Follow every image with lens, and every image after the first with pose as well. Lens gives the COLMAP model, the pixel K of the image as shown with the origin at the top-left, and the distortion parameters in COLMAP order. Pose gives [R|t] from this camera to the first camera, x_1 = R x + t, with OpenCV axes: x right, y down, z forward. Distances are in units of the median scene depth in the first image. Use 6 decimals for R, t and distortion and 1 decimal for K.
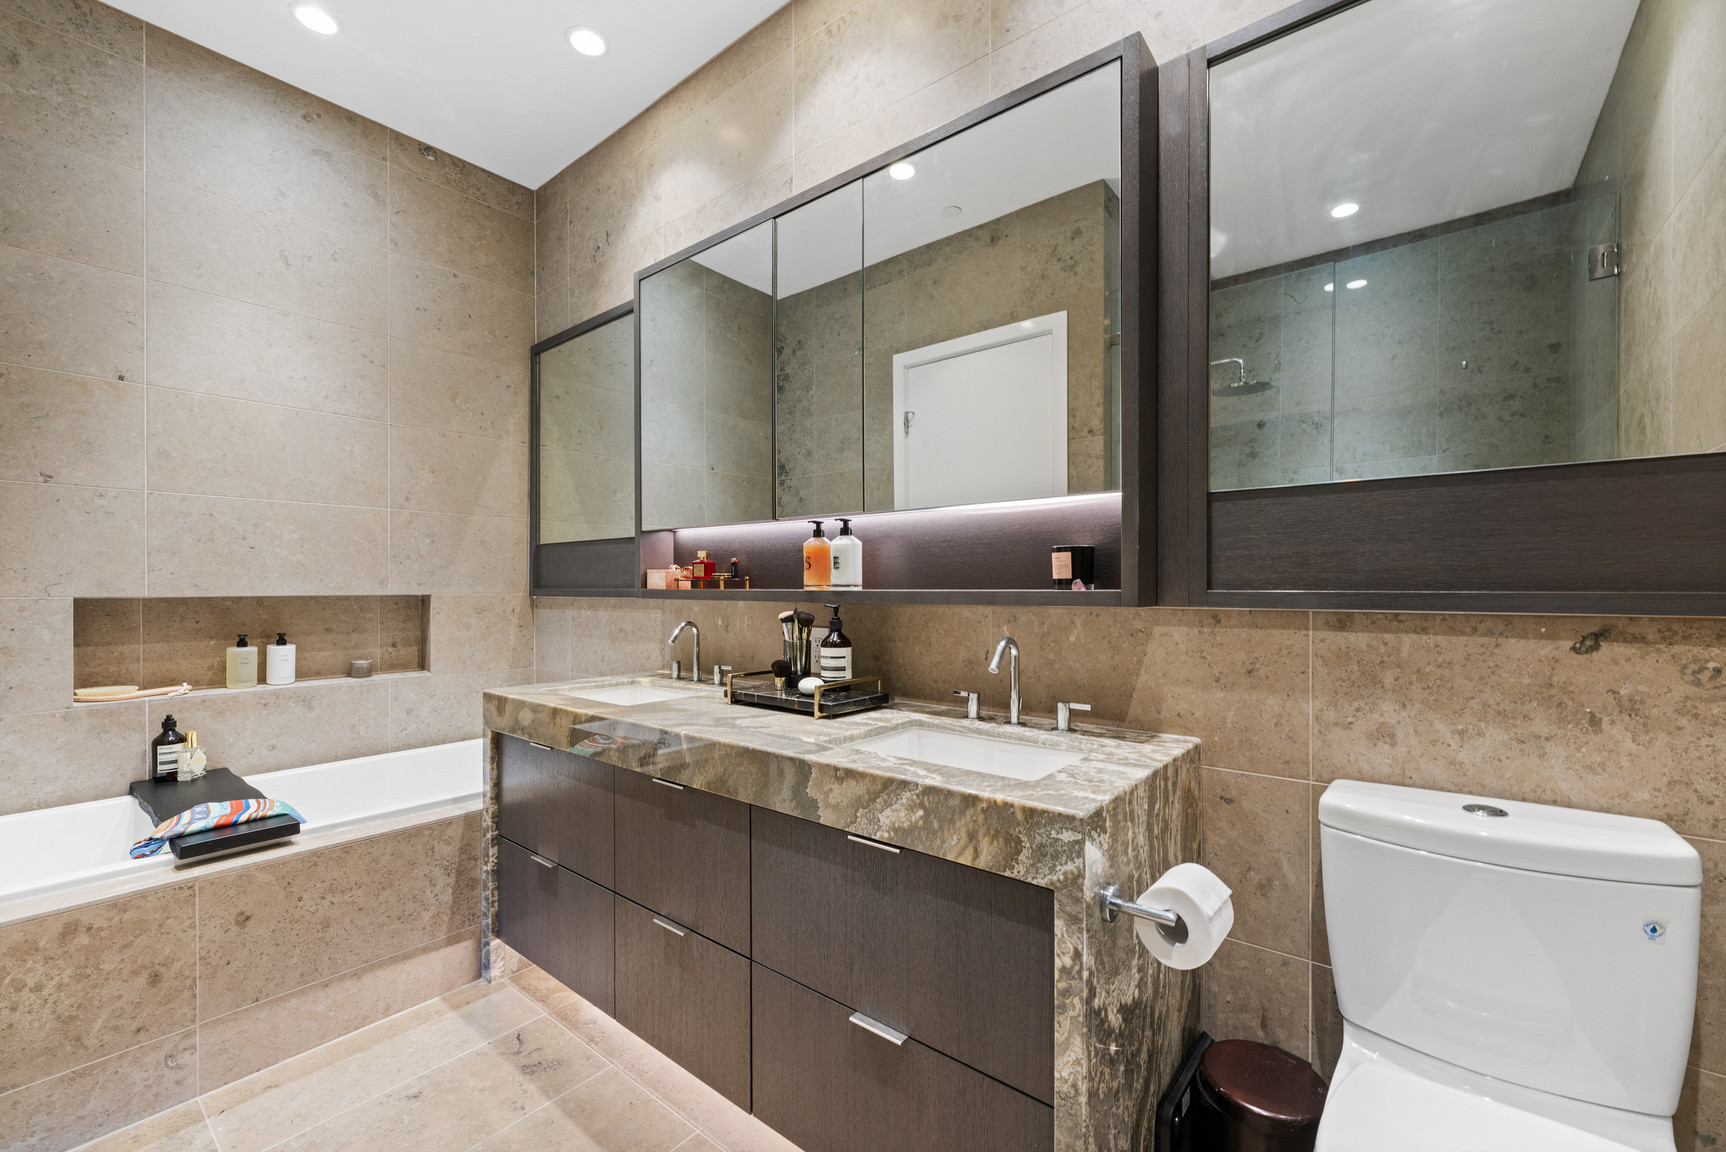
lens RADIAL K [[701.7, 0, 860.7], [0, 701.7, 587.5], [0, 0, 1]] dist [0.001596, -0.000274]
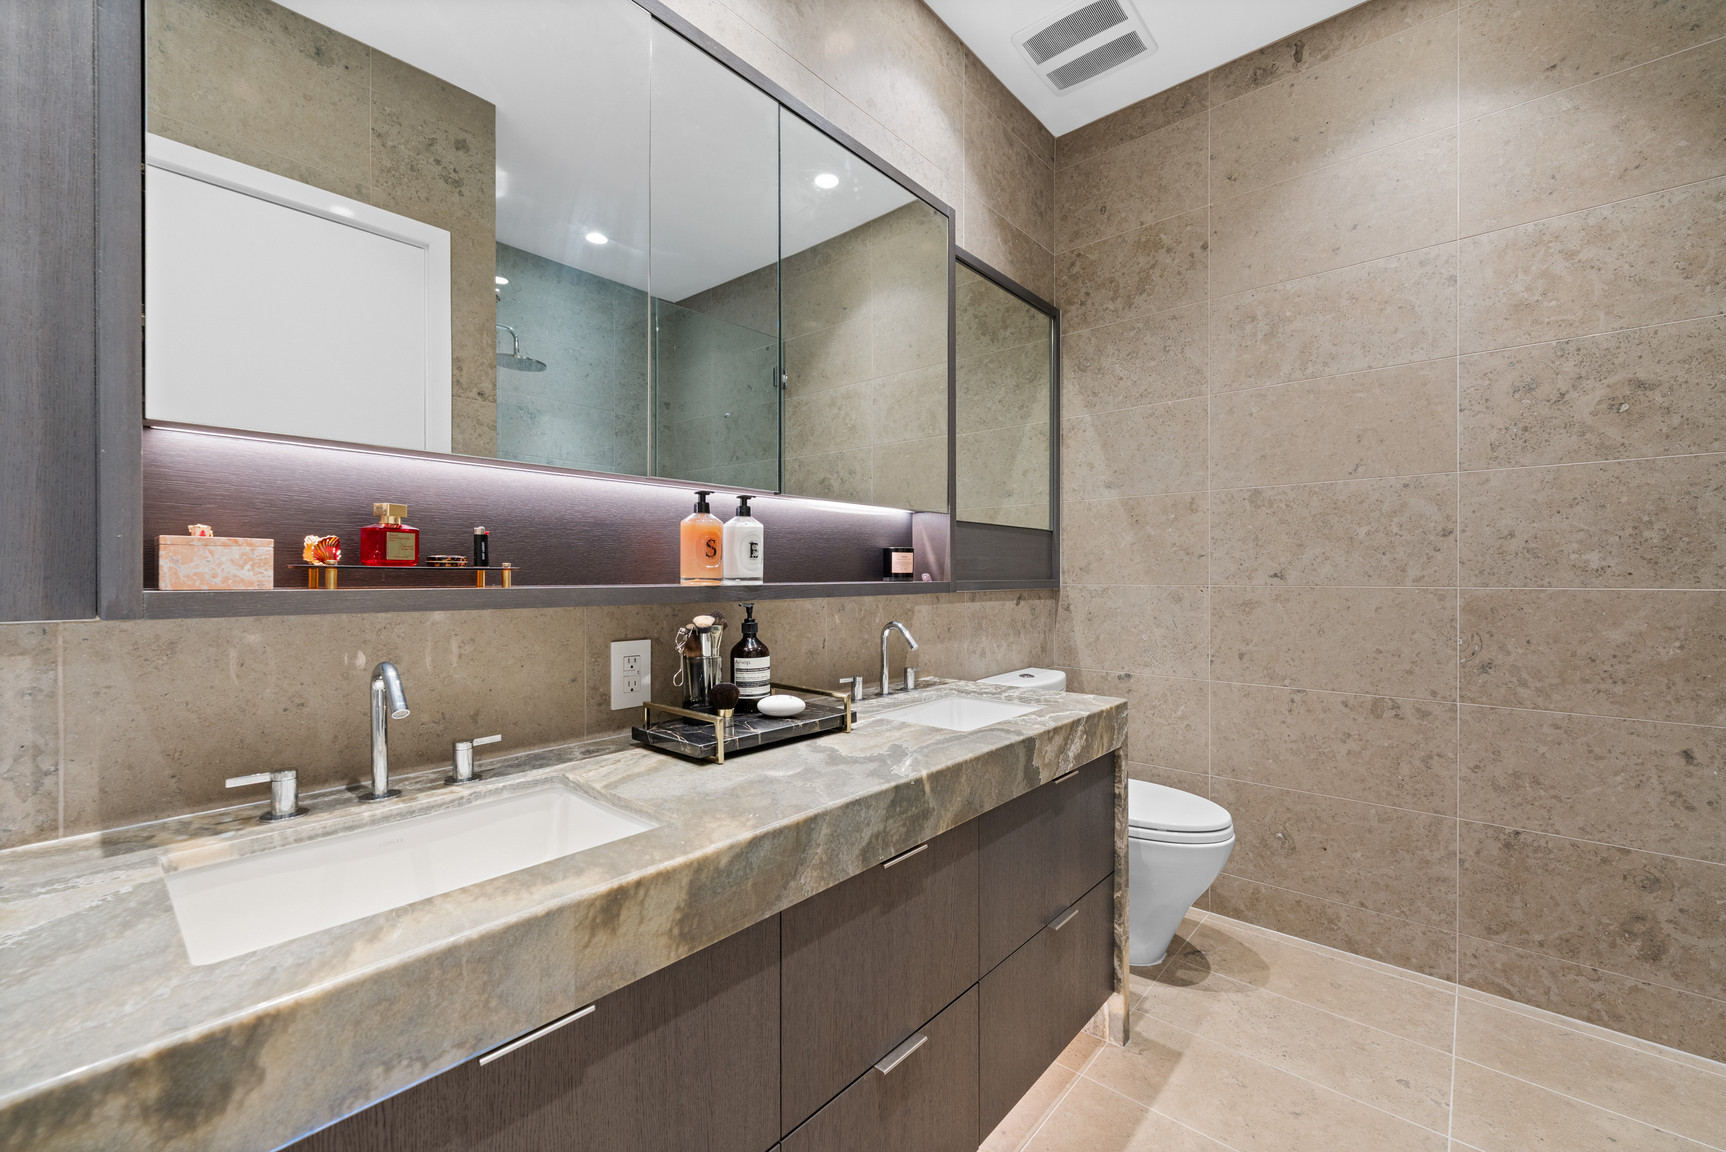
lens RADIAL K [[701.7, 0, 867.7], [0, 701.7, 569.6], [0, 0, 1]] dist [0.001596, -0.000274]
pose [[0.031219, 0.007025, 0.999488, -0.856618], [0.000516, 0.999975, -0.007045, -0.008066], [-0.999512, 0.000735, 0.031215, 0.871808]]
